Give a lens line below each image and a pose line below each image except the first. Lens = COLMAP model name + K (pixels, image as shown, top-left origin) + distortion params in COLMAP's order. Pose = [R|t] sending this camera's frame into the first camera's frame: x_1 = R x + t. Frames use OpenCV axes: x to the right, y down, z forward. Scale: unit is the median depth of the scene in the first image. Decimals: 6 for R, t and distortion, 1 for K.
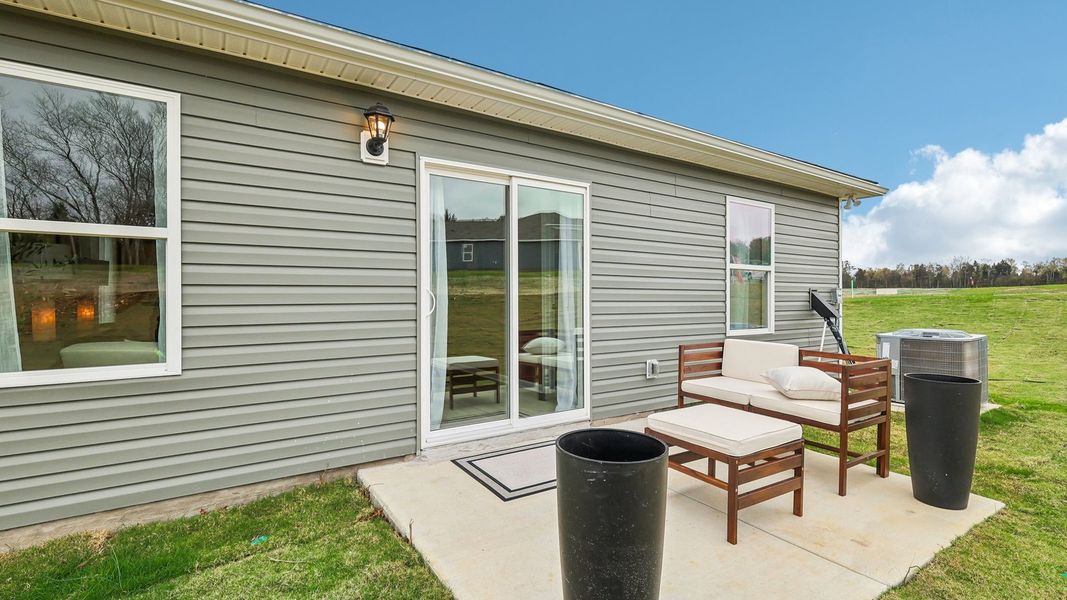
lens RADIAL K [[481.4, 0, 533.5], [0, 481.4, 300.0], [0, 0, 1]] dist [0.002963, 0.000360]
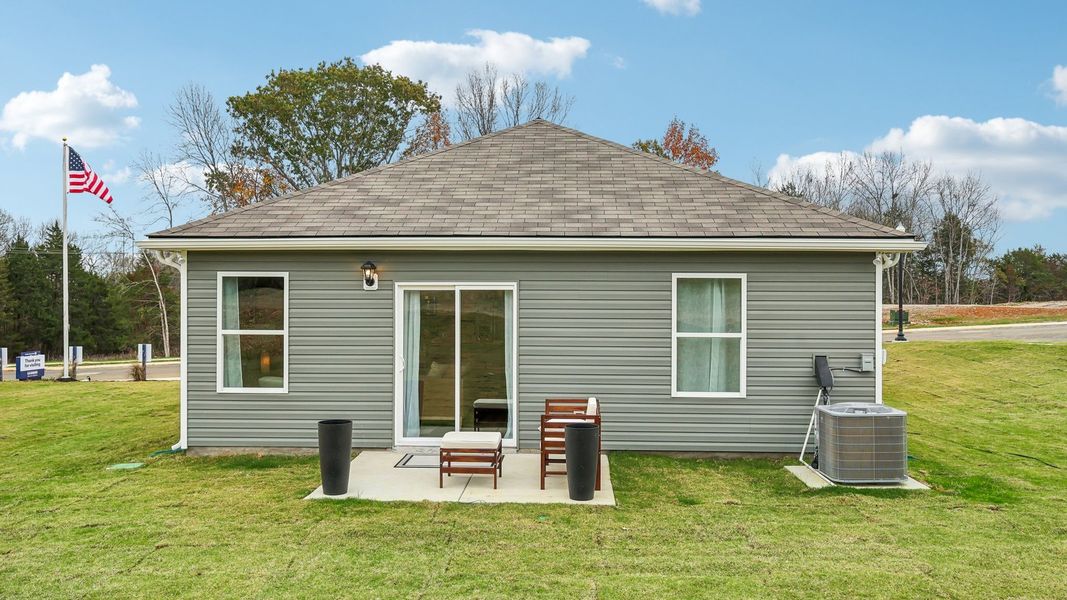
lens RADIAL K [[849.1, 0, 533.5], [0, 849.1, 300.0], [0, 0, 1]] dist [-0.005669, -0.001143]
pose [[0.815858, 0.002509, -0.578246, 2.026385], [-0.007672, 0.999950, -0.006484, -0.216553], [0.578201, 0.009726, 0.815837, -1.289755]]
